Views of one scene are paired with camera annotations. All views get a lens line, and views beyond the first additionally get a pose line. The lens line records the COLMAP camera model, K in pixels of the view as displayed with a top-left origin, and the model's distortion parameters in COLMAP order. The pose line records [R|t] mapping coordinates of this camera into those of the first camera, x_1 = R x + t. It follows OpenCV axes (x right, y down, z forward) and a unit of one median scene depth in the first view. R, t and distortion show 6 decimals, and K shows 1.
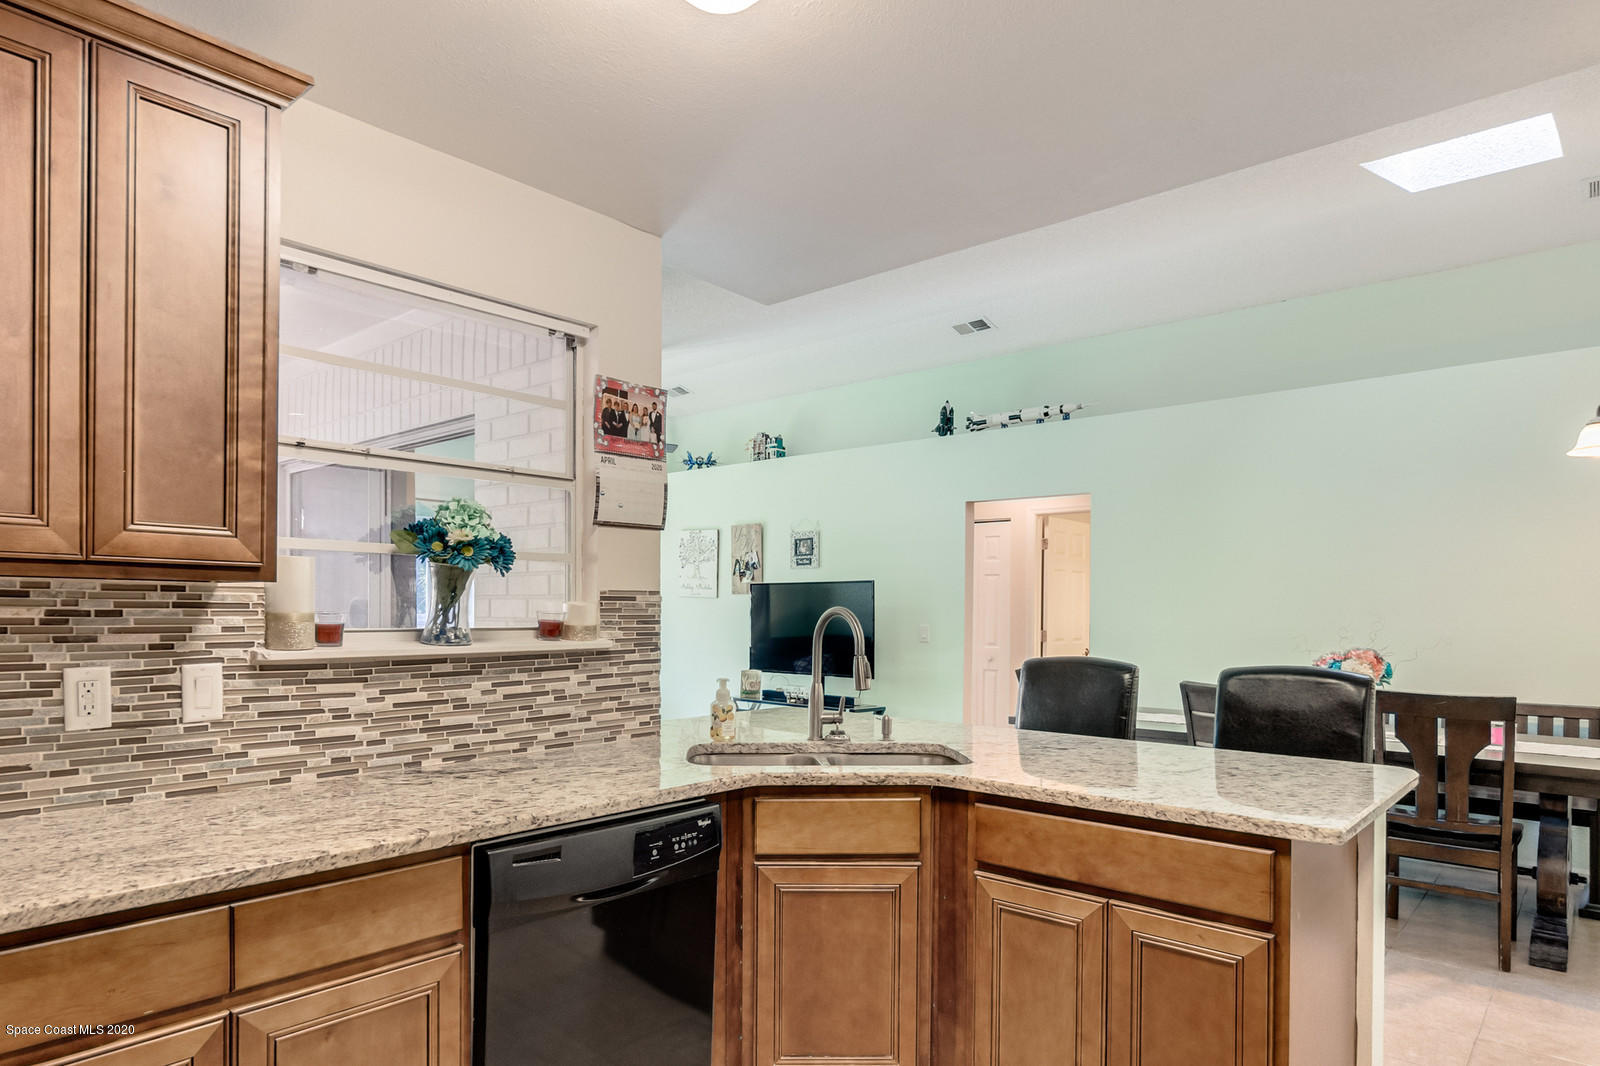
lens RADIAL K [[923.1, 0, 793.6], [0, 923.1, 608.4], [0, 0, 1]] dist [-0.002422, -0.000319]
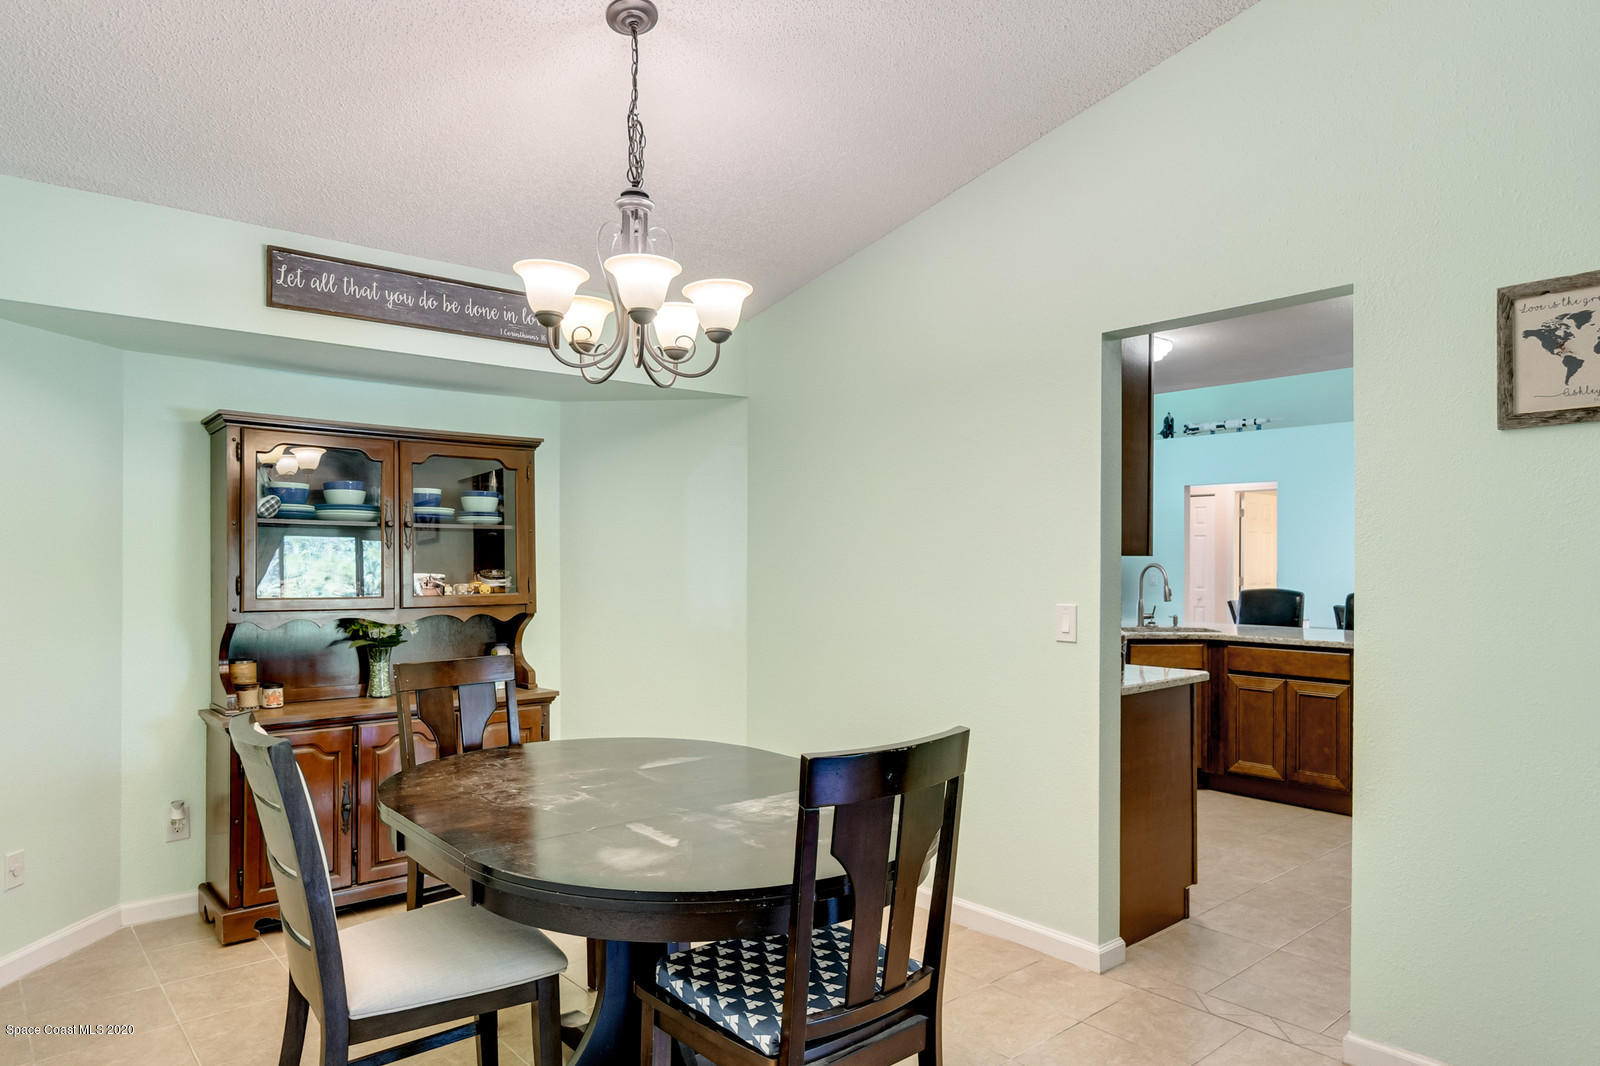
lens RADIAL K [[1043.4, 0, 795.8], [0, 1043.4, 546.5], [0, 0, 1]] dist [0.001510, -0.004766]
pose [[0.992535, -0.006879, -0.121766, -0.430960], [0.005408, 0.999908, -0.012407, -0.012946], [0.121840, 0.011656, 0.992481, -1.346197]]
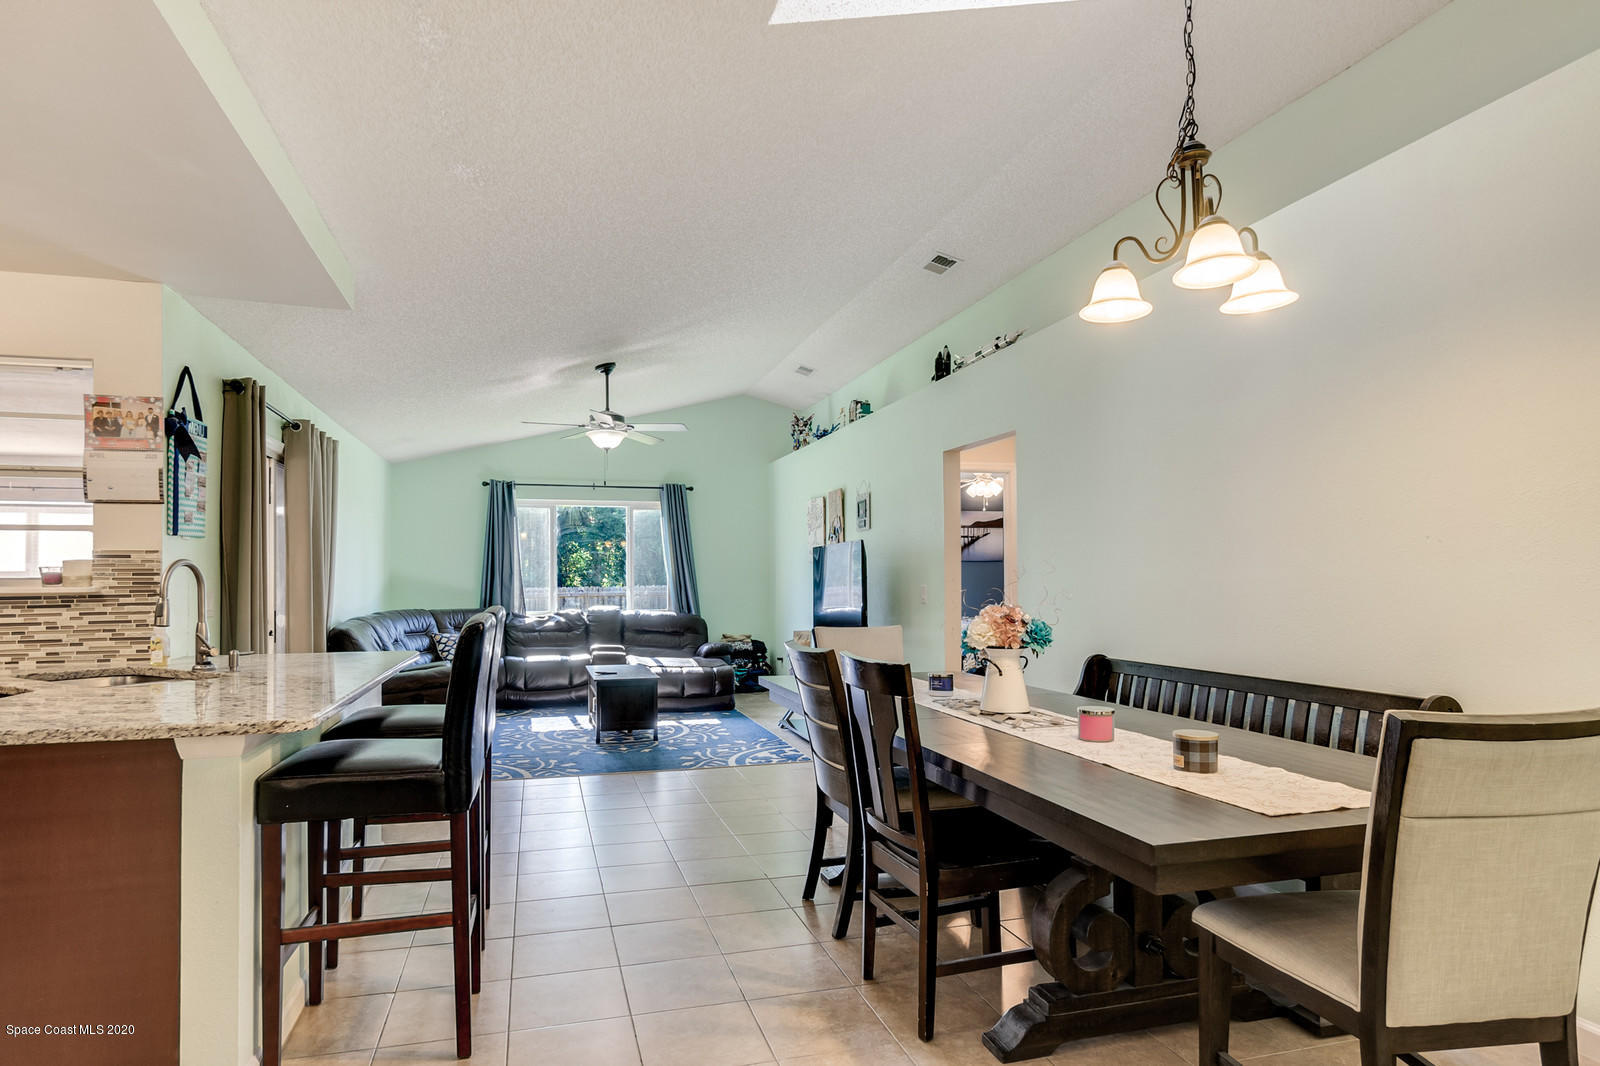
lens RADIAL K [[873.9, 0, 804.8], [0, 873.9, 566.2], [0, 0, 1]] dist [-0.004306, 0.001070]
pose [[0.848775, -0.020833, -0.528343, 1.084319], [0.011461, 0.999714, -0.021008, 0.033760], [0.528630, 0.011776, 0.848771, 0.366417]]
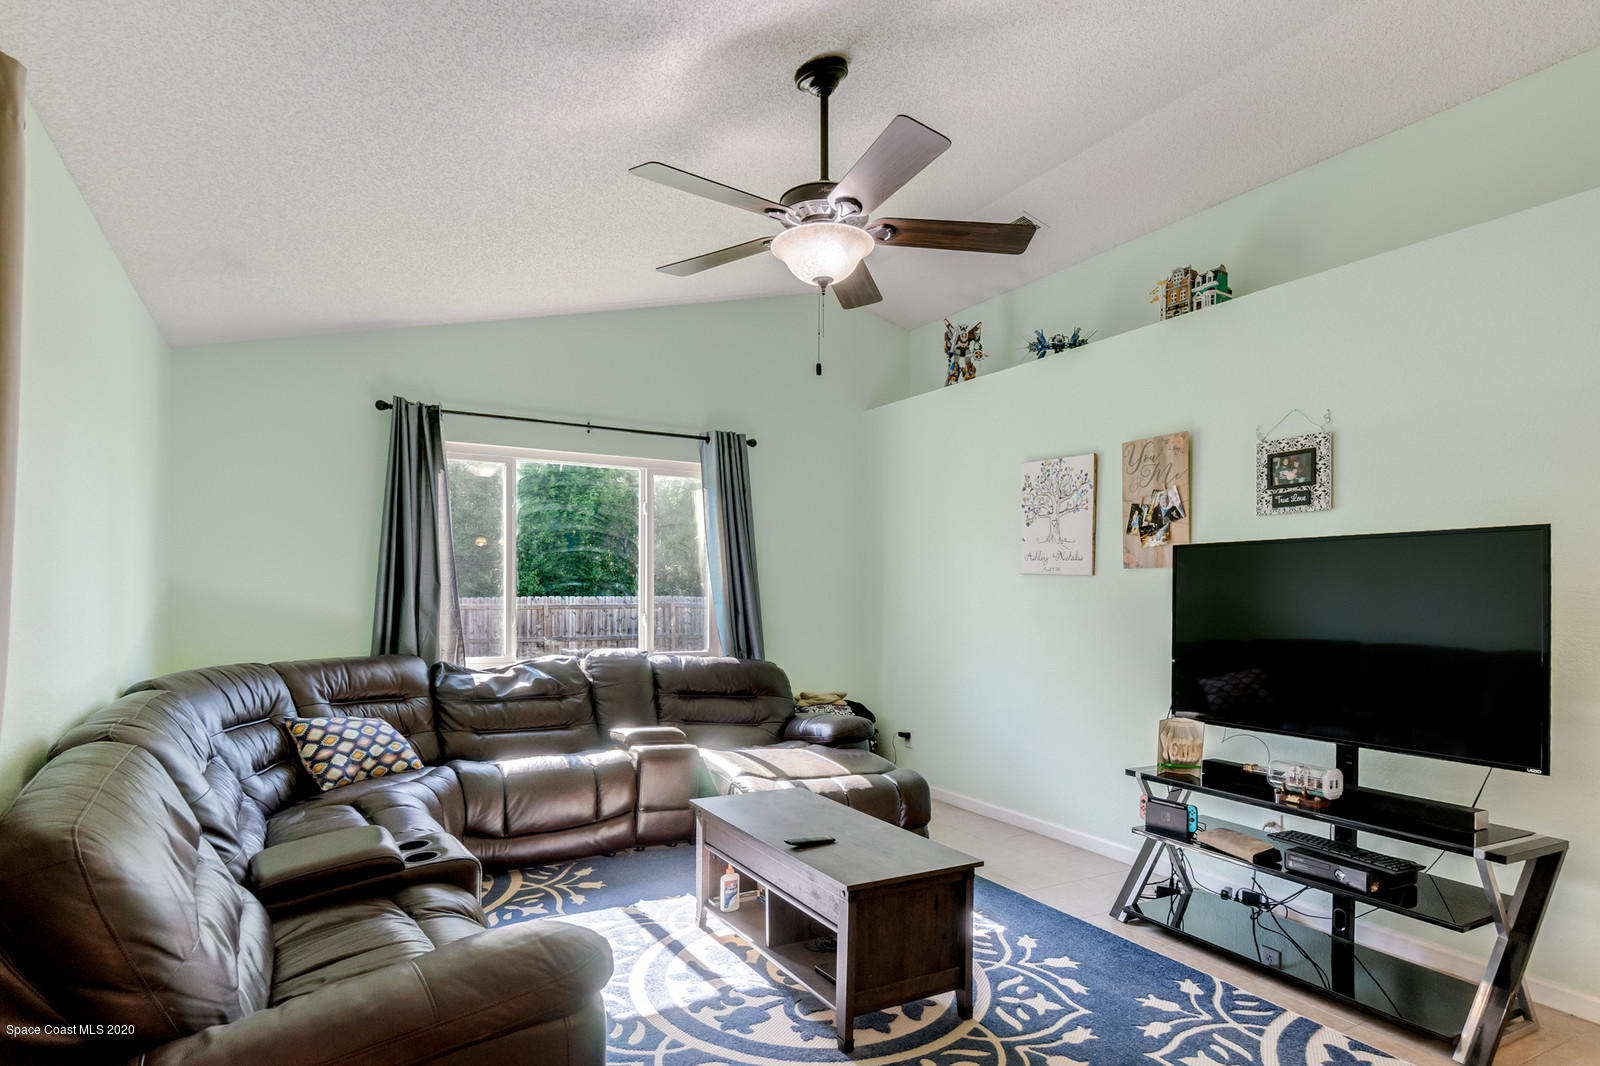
lens RADIAL K [[873.9, 0, 810.5], [0, 873.9, 601.2], [0, 0, 1]] dist [-0.004306, 0.001070]
pose [[0.946291, 0.004536, -0.323284, -0.184018], [-0.001975, 0.999964, 0.008249, -0.000112], [0.323309, -0.007167, 0.946266, 1.109769]]
